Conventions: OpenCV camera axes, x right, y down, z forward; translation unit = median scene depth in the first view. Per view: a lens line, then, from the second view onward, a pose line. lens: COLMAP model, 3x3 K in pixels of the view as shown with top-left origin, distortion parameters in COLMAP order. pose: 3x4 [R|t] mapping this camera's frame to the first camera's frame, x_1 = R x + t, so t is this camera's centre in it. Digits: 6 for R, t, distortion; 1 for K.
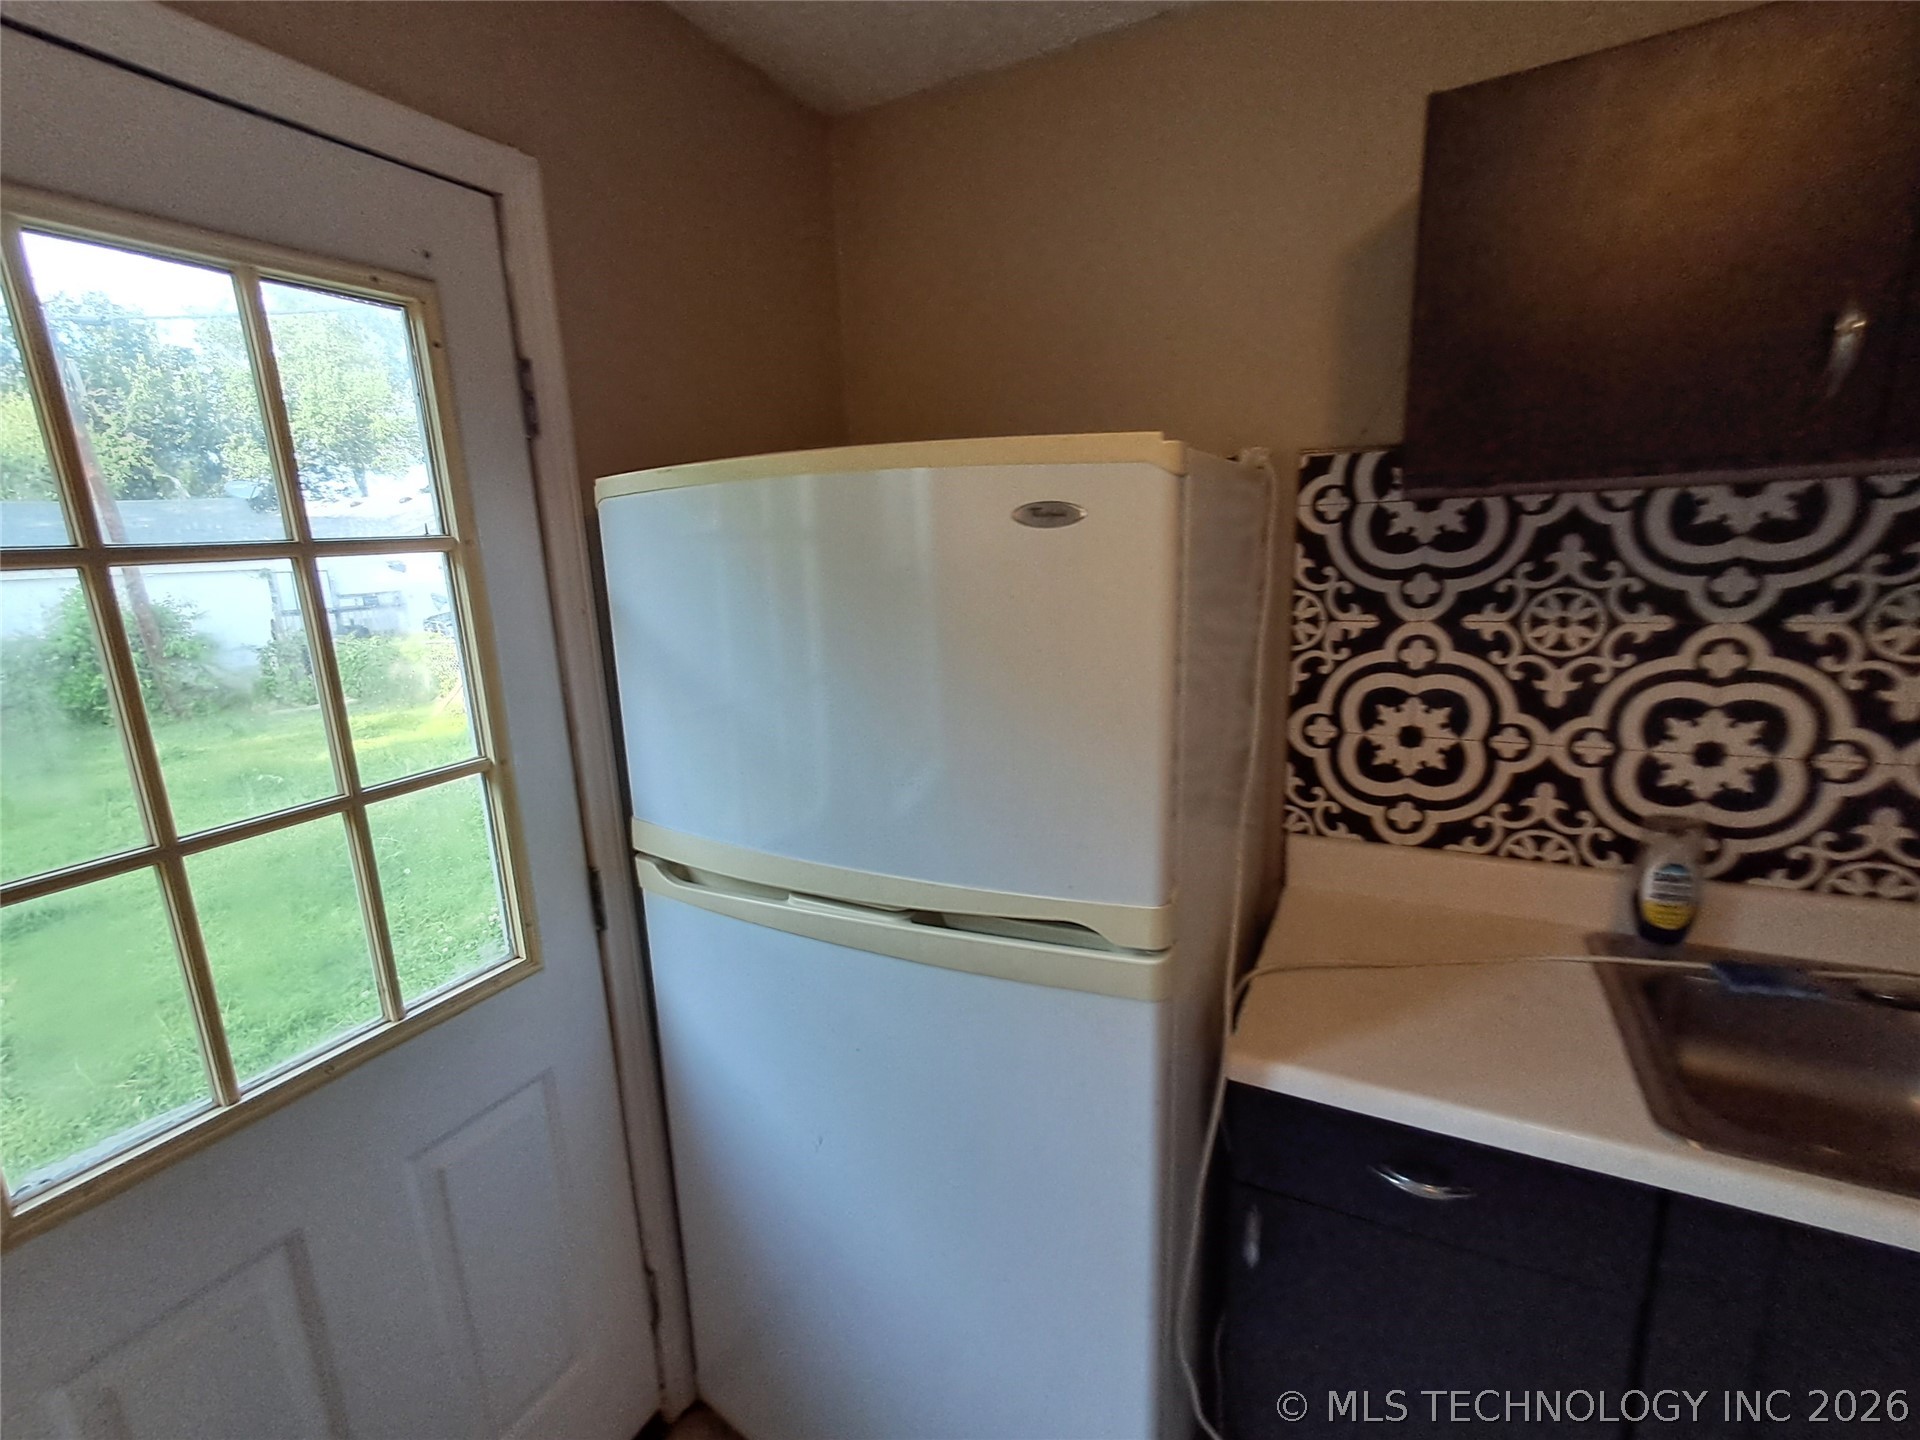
lens RADIAL K [[909.4, 0, 948.9], [0, 909.4, 723.3], [0, 0, 1]] dist [0.022850, 0.000032]
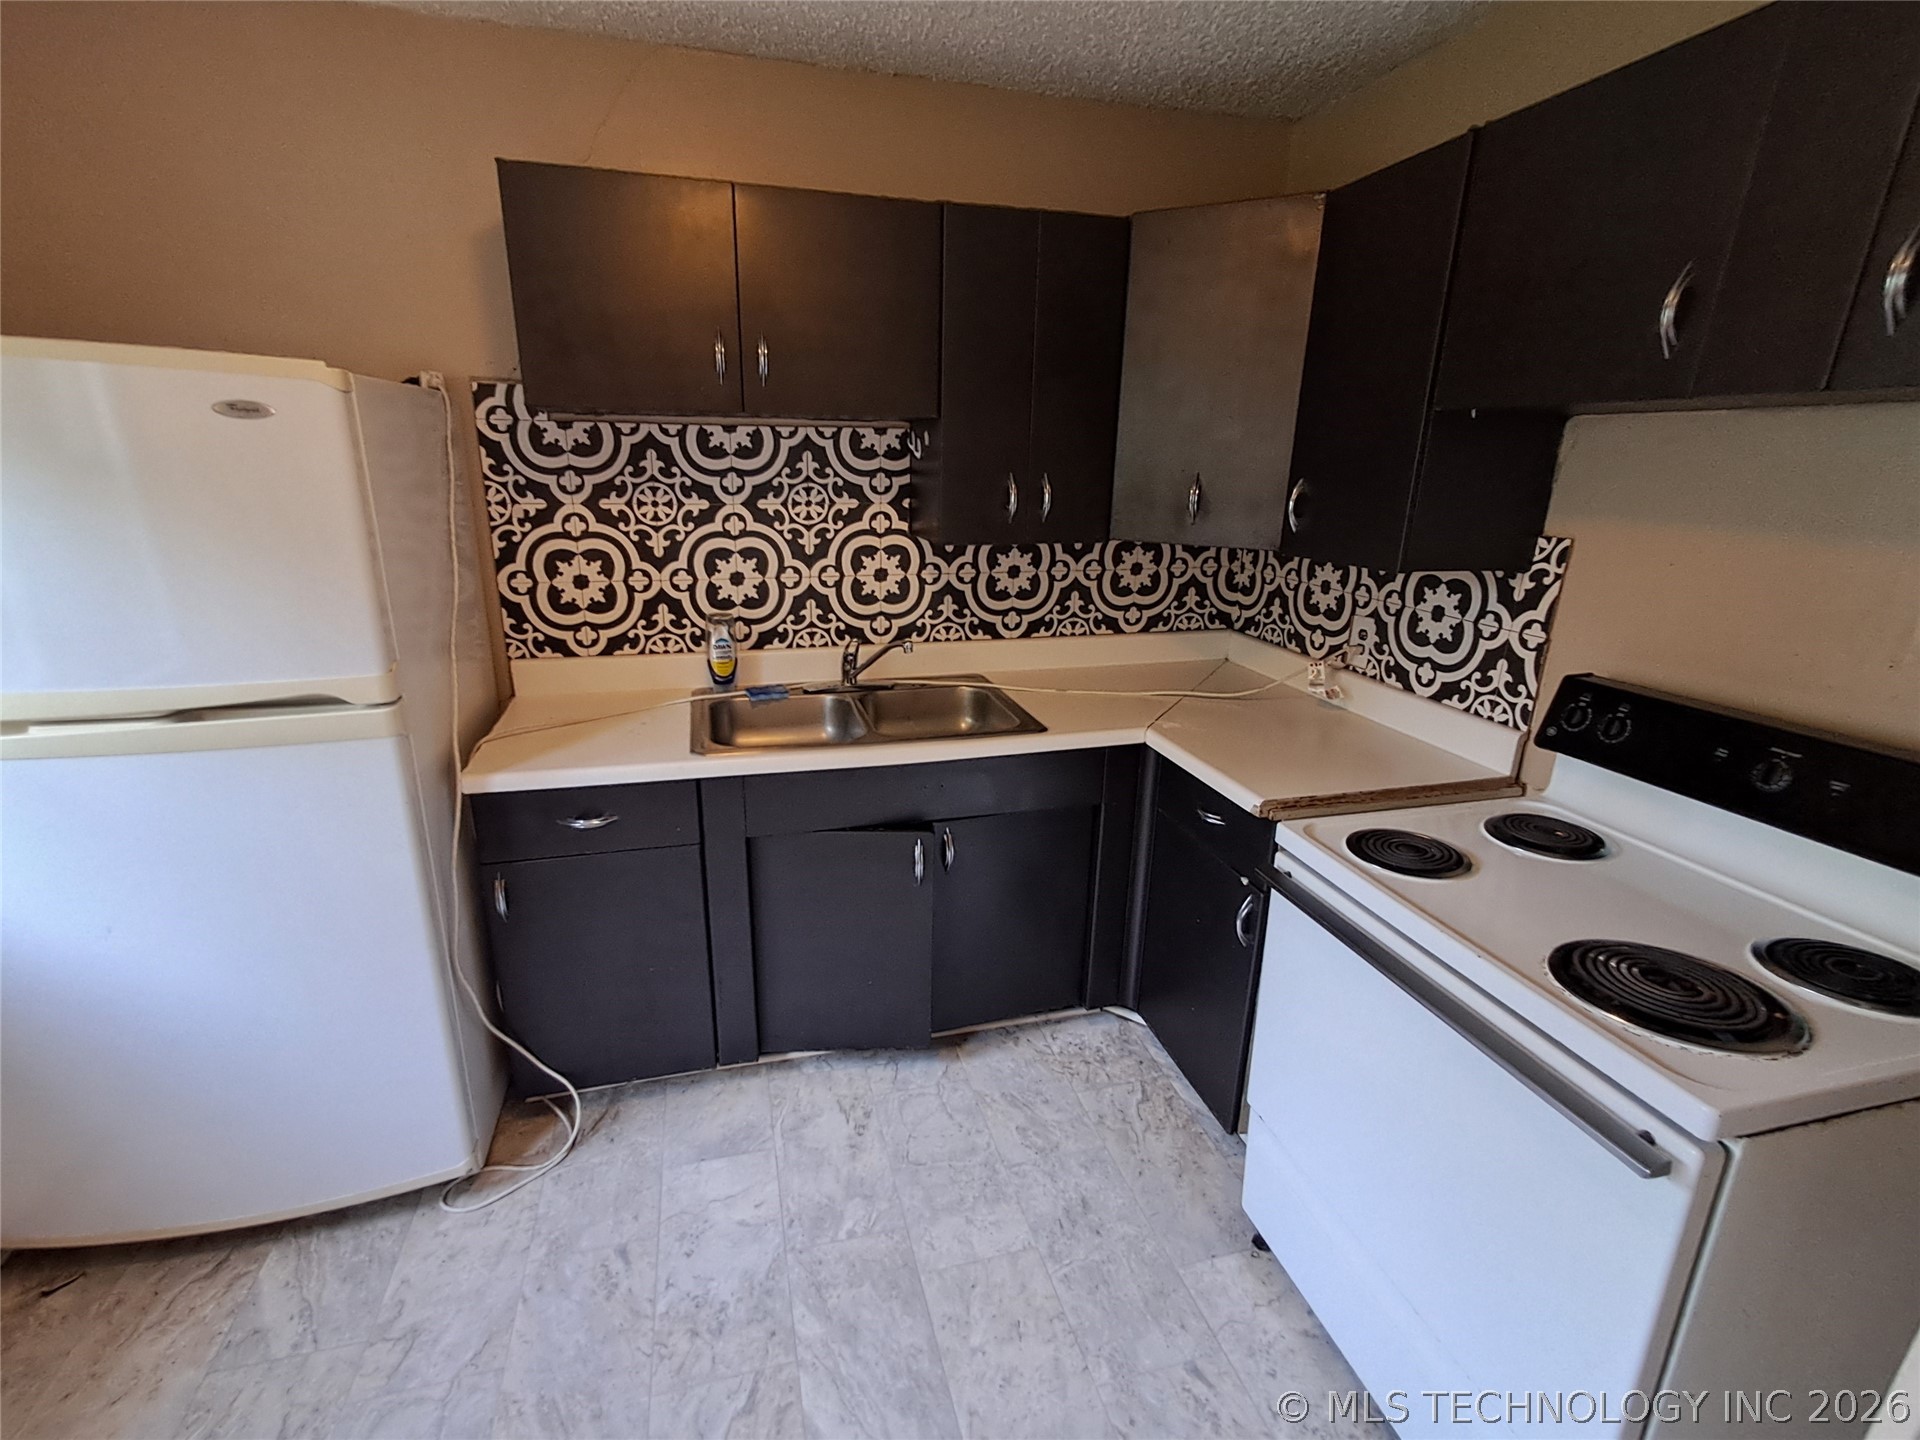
lens RADIAL K [[869.6, 0, 942.0], [0, 869.6, 720.8], [0, 0, 1]] dist [-0.004399, 0.006970]
pose [[0.738029, -0.156793, 0.656299, -0.036891], [0.089698, 0.986793, 0.134881, 0.110571], [-0.668780, -0.040677, 0.742346, -0.520458]]
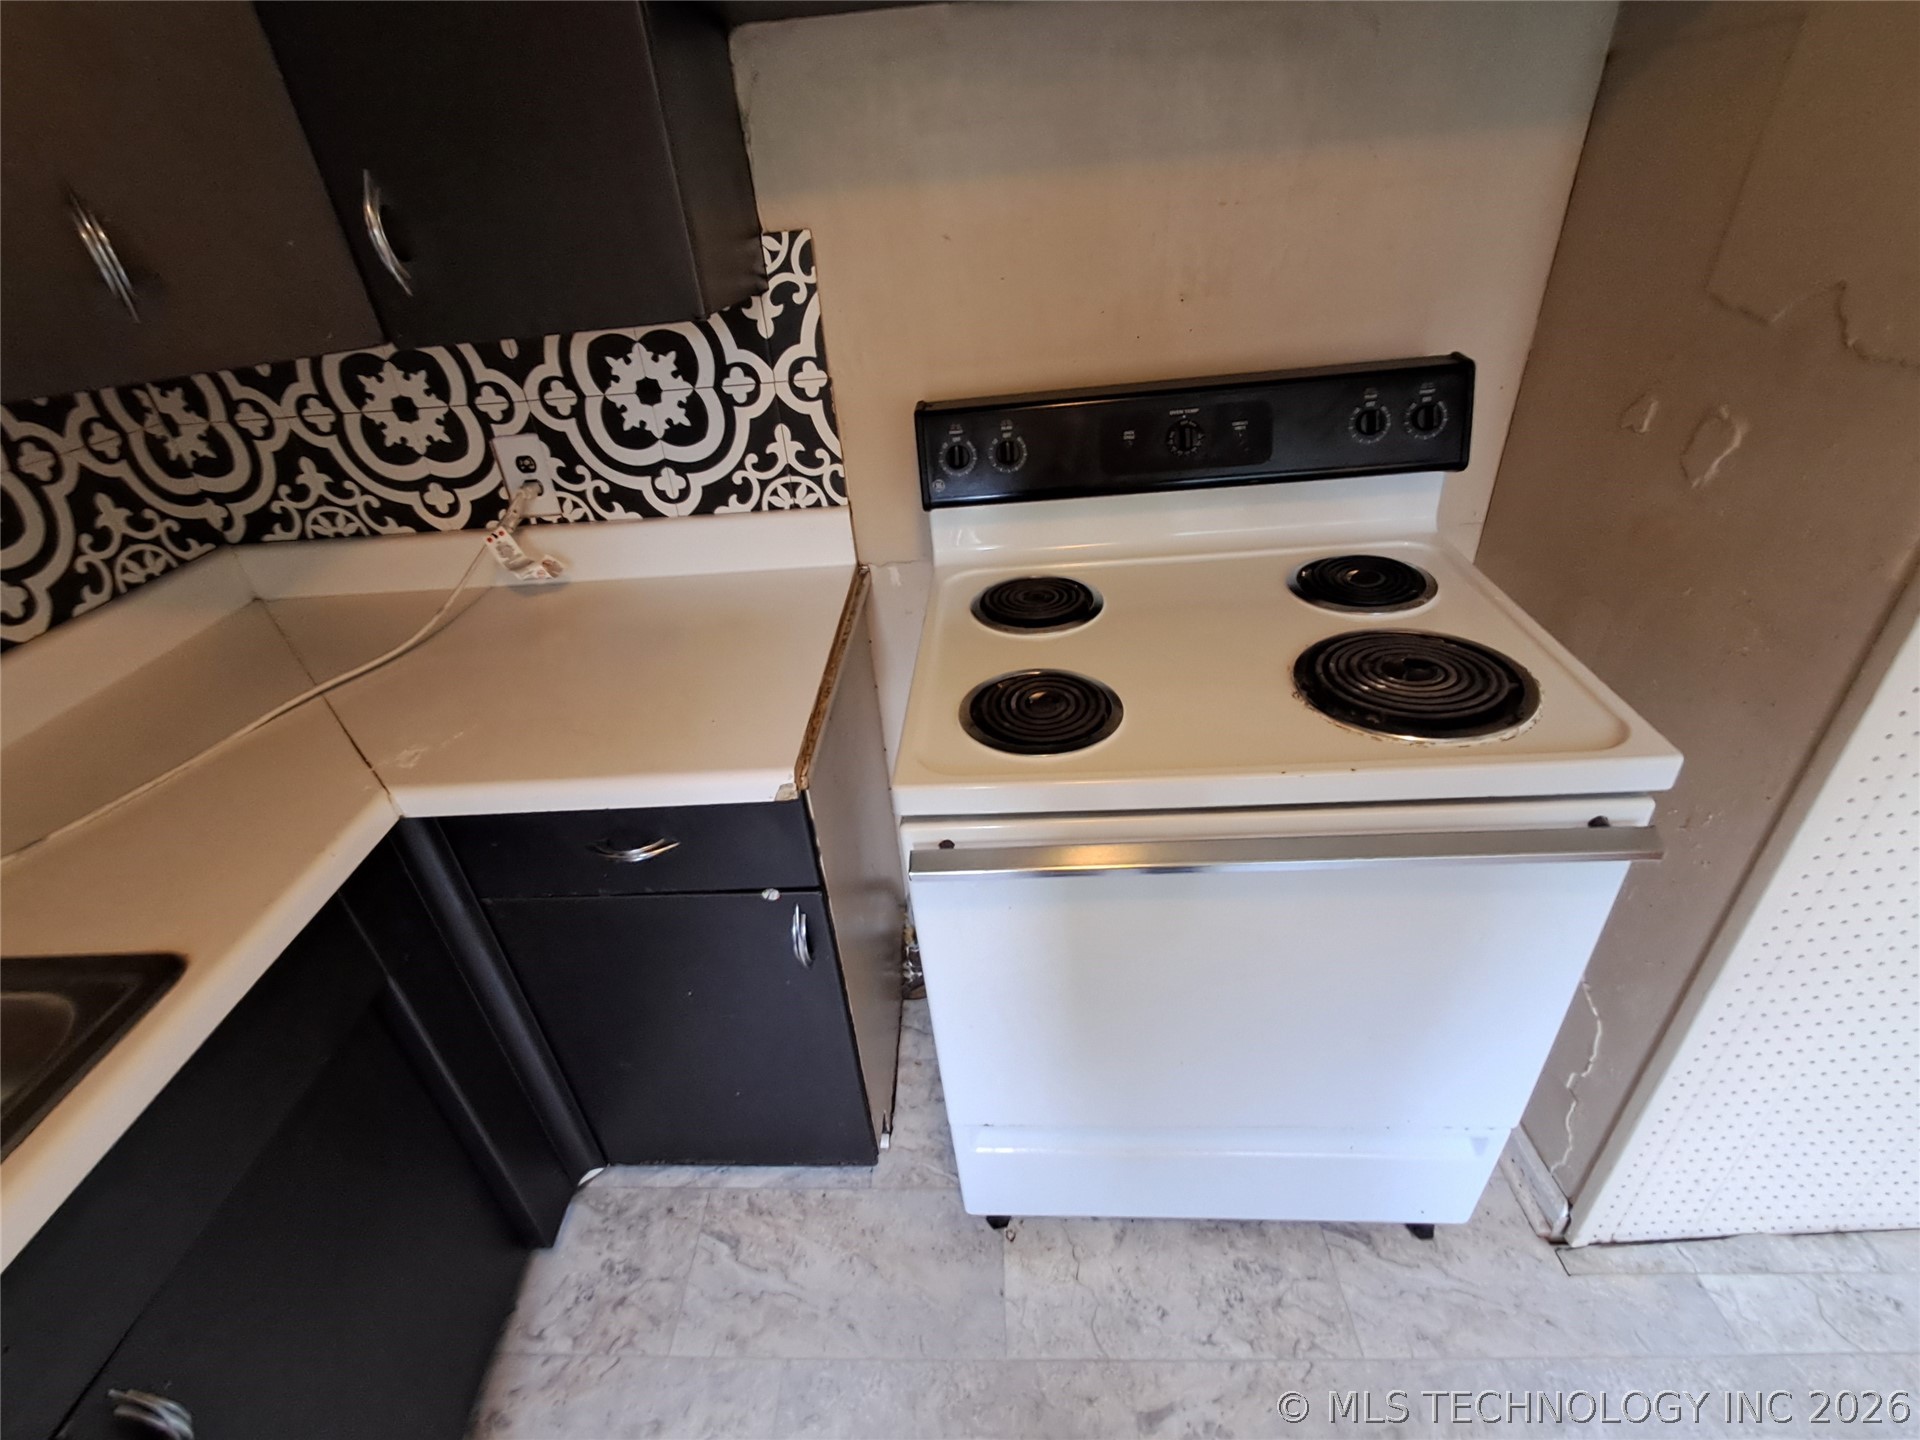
lens RADIAL K [[869.6, 0, 942.8], [0, 869.6, 720.4], [0, 0, 1]] dist [-0.004399, 0.006970]
pose [[-0.428663, -0.418797, 0.800535, 0.466861], [0.264776, 0.788933, 0.554507, 0.045735], [-0.863795, 0.449659, -0.227299, 0.086385]]
